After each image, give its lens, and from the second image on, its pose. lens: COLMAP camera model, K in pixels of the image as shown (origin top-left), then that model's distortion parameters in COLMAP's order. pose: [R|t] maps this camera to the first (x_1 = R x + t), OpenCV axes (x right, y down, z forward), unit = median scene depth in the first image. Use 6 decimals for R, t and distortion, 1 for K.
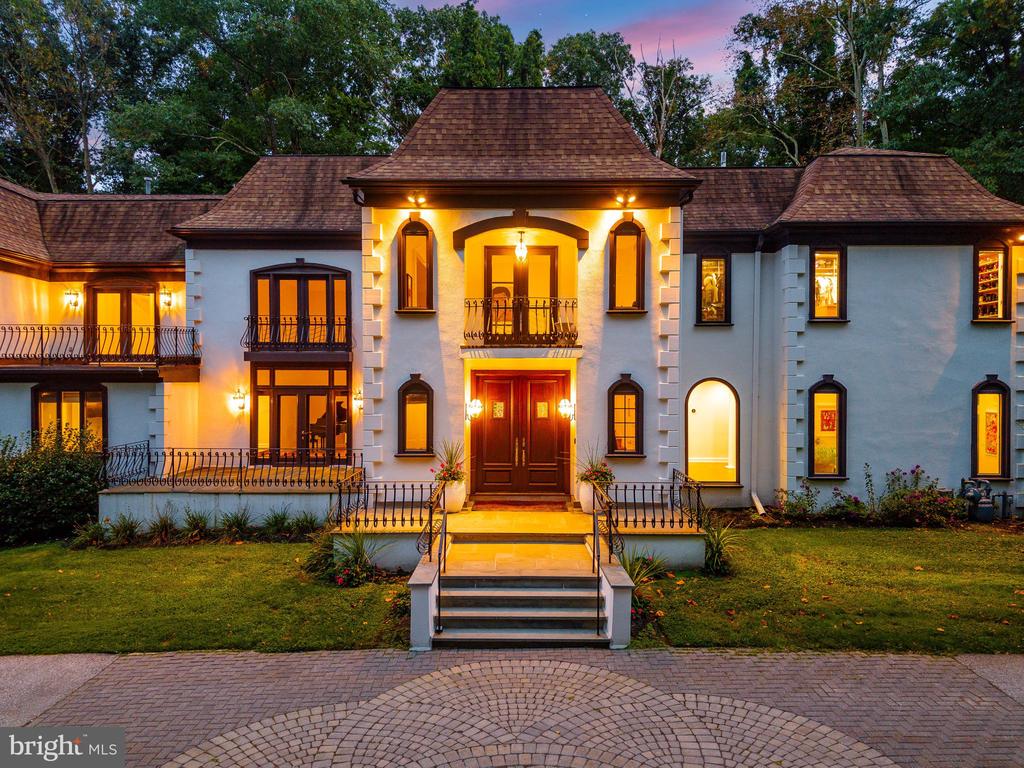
lens RADIAL K [[678.8, 0, 515.3], [0, 678.8, 387.0], [0, 0, 1]] dist [0.029339, -0.005303]
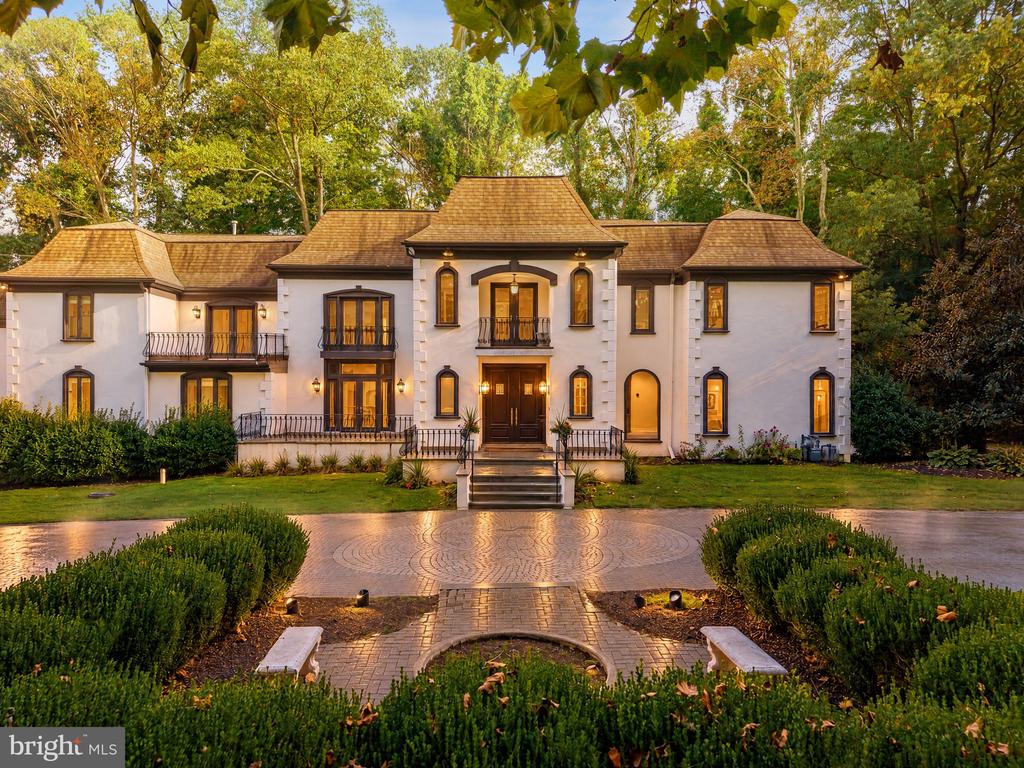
lens RADIAL K [[678.8, 0, 507.5], [0, 678.8, 390.8], [0, 0, 1]] dist [0.029339, -0.005303]
pose [[0.999972, 0.001046, 0.007432, -0.016912], [-0.001082, 0.999988, 0.004833, 0.029272], [-0.007427, -0.004841, 0.999961, -0.515276]]
